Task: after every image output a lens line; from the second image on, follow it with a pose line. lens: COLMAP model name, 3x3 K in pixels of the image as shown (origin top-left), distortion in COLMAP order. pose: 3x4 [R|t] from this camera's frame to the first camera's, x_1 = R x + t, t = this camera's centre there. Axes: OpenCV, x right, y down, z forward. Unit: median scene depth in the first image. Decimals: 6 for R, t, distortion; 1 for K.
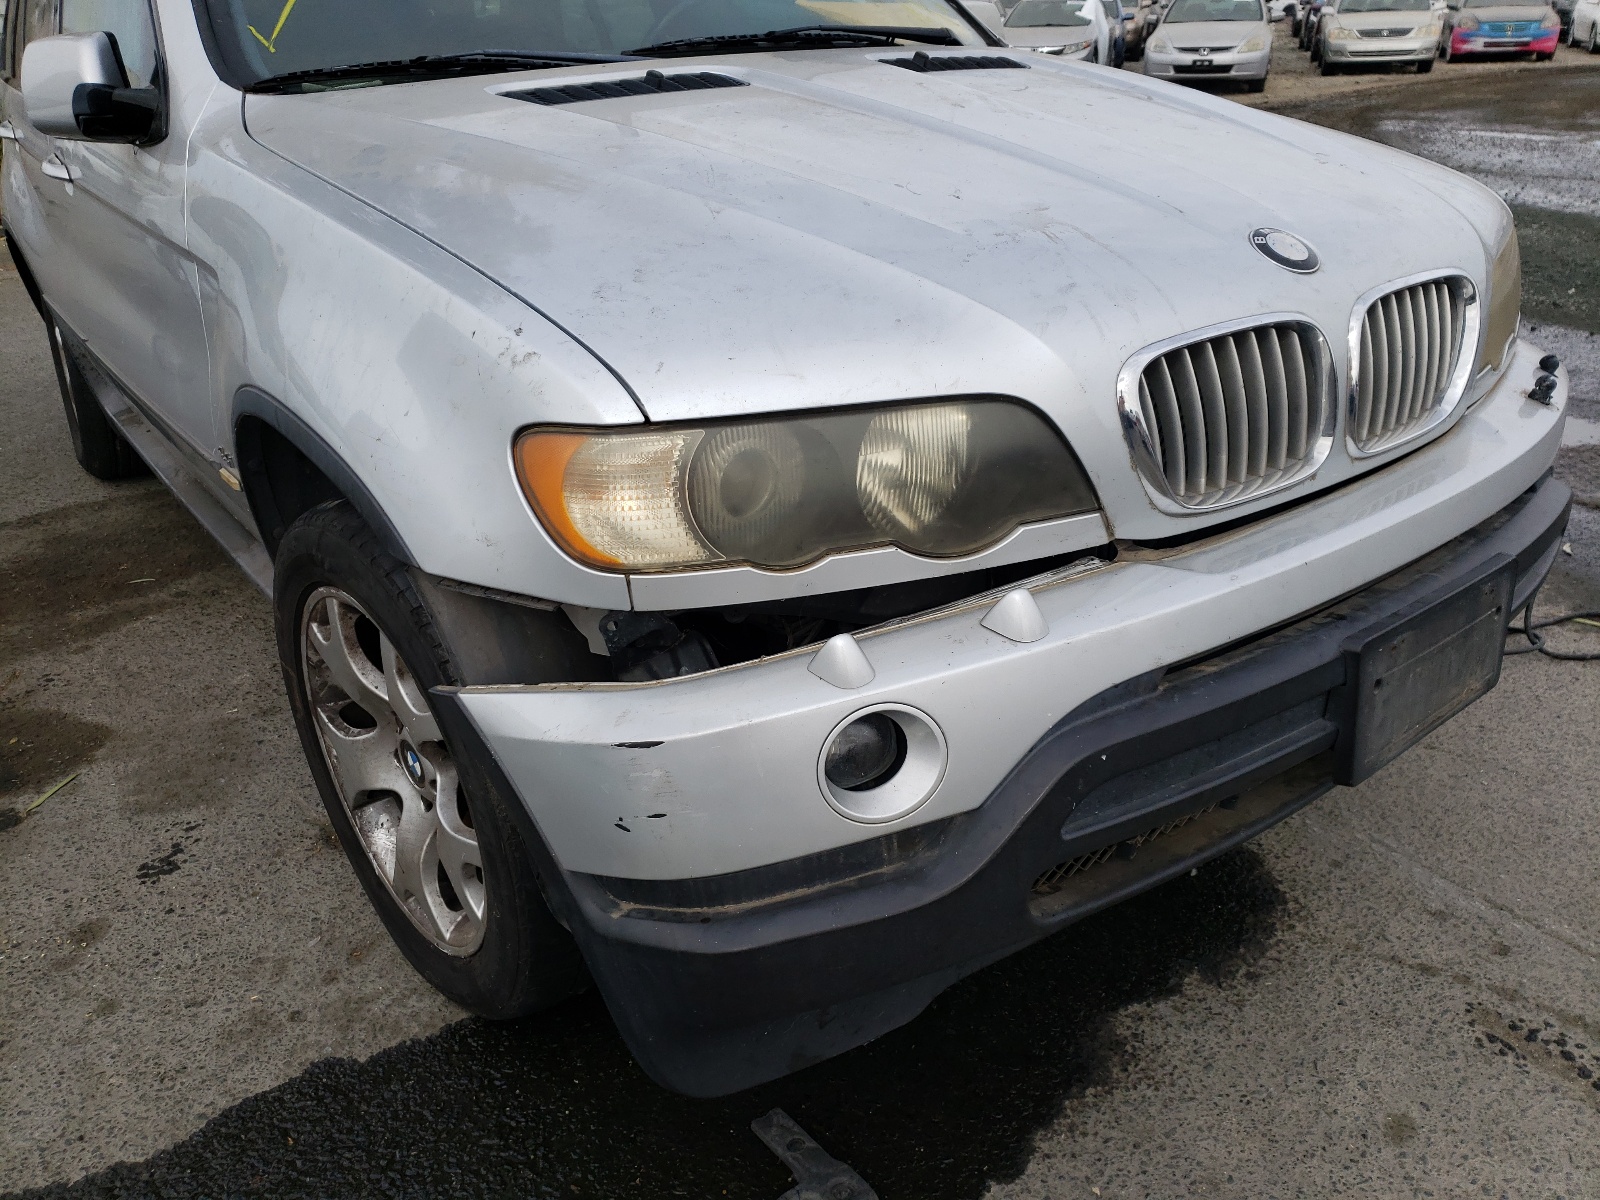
lens RADIAL K [[1230.7, 0, 792.9], [0, 1230.7, 598.5], [0, 0, 1]] dist [0.019279, 0.000320]
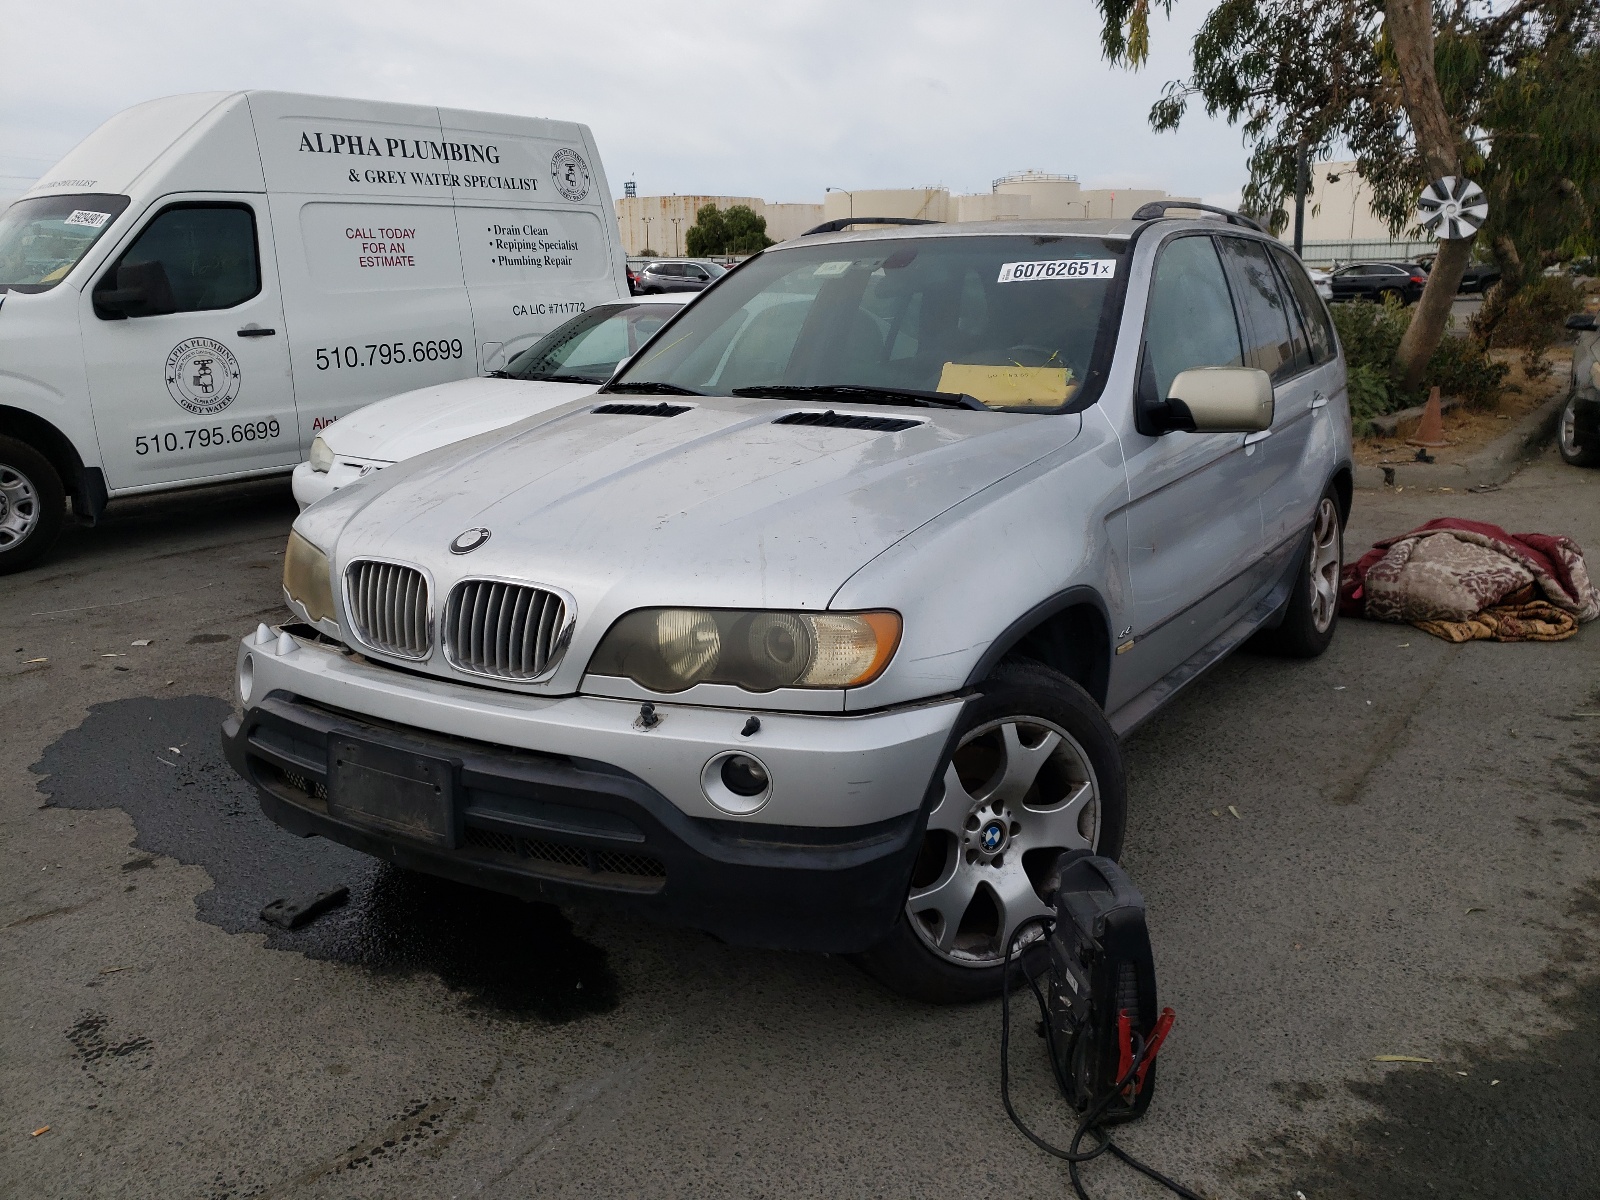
lens RADIAL K [[1275.7, 0, 800.0], [0, 1275.7, 600.0], [0, 0, 1]] dist [0.013458, 0.004697]
pose [[0.335709, 0.242253, -0.910282, 1.894109], [-0.390223, 0.915309, 0.099678, -0.483335], [0.857336, 0.321750, 0.401810, 0.605603]]
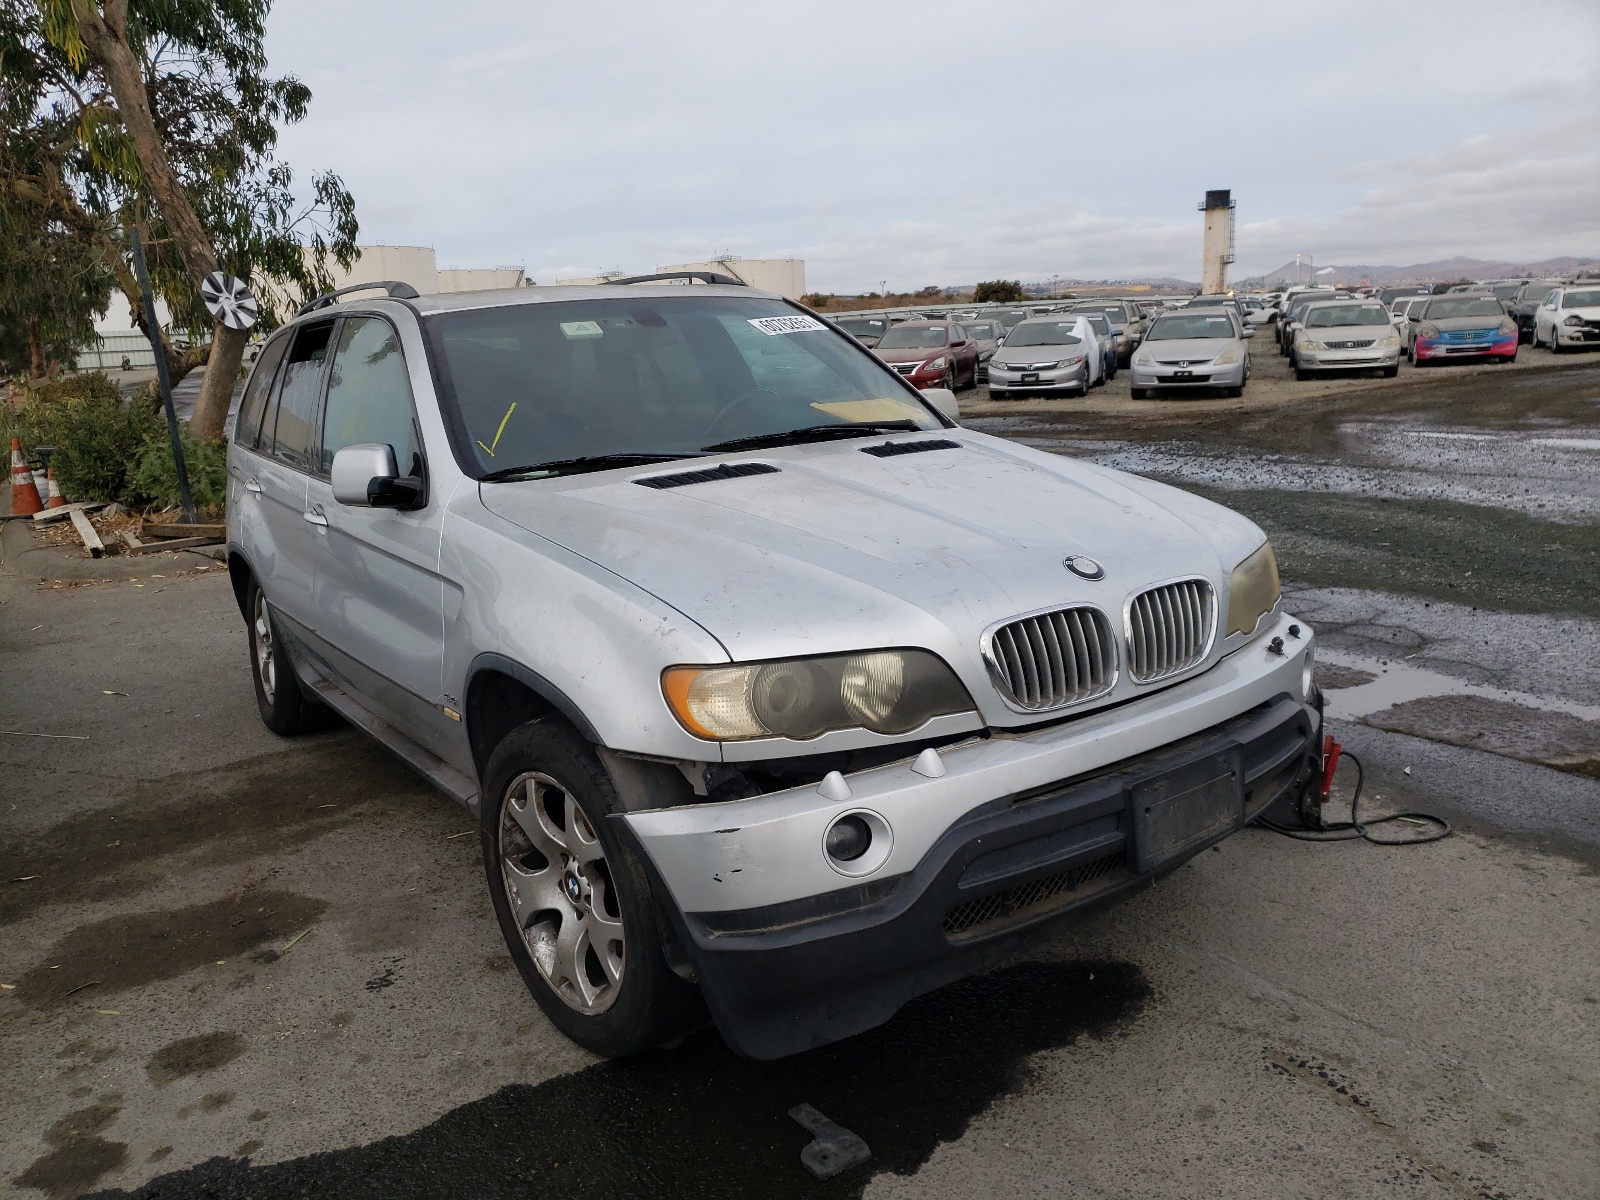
lens RADIAL K [[1230.7, 0, 792.9], [0, 1230.7, 598.5], [0, 0, 1]] dist [0.019279, 0.000320]
pose [[0.999655, -0.015266, -0.021387, 0.014204], [0.010083, 0.974474, -0.224275, 0.131456], [0.024265, 0.223982, 0.974291, -0.618471]]
